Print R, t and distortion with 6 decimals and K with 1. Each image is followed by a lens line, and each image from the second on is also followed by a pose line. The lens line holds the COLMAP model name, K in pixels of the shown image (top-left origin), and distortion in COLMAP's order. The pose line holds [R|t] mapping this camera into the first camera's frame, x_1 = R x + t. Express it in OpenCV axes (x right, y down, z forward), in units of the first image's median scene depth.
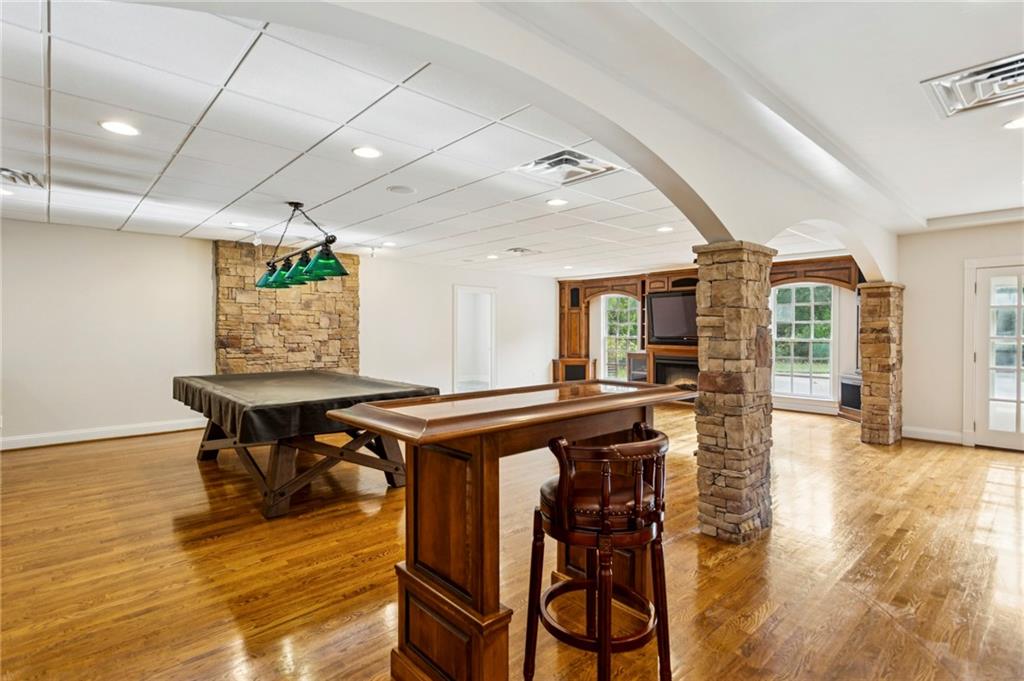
lens RADIAL K [[495.3, 0, 476.8], [0, 495.3, 334.6], [0, 0, 1]] dist [0.004004, 0.001253]
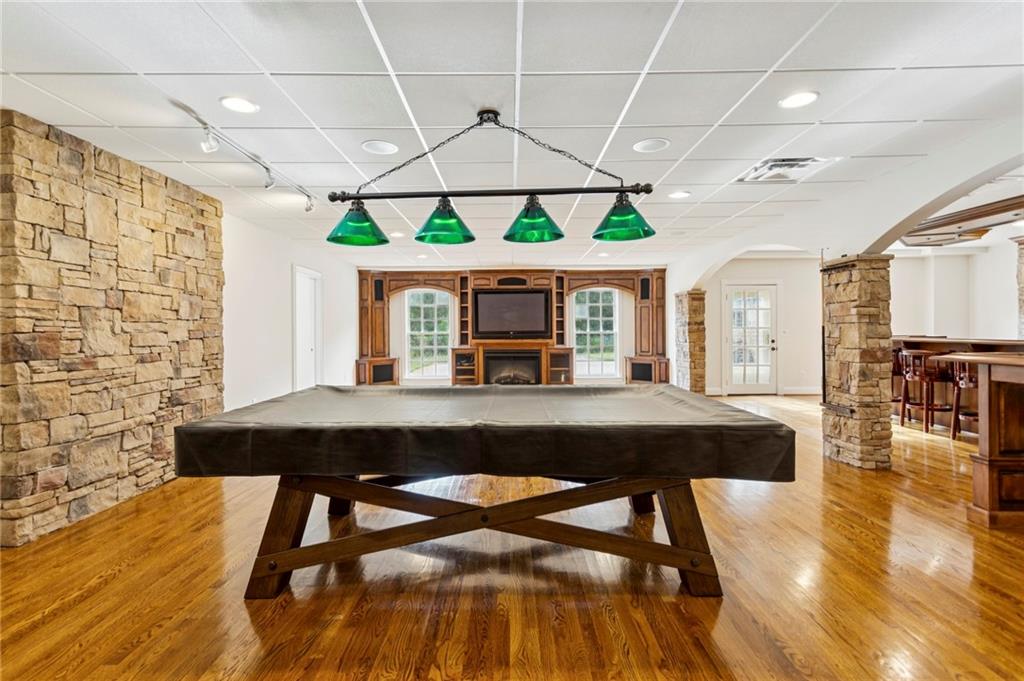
lens RADIAL K [[495.3, 0, 507.9], [0, 495.3, 333.1], [0, 0, 1]] dist [0.004004, 0.001253]
pose [[0.663158, -0.011339, 0.748393, -0.472382], [0.013936, 0.999899, 0.002801, 0.006239], [-0.748350, 0.008572, 0.663249, 0.329749]]
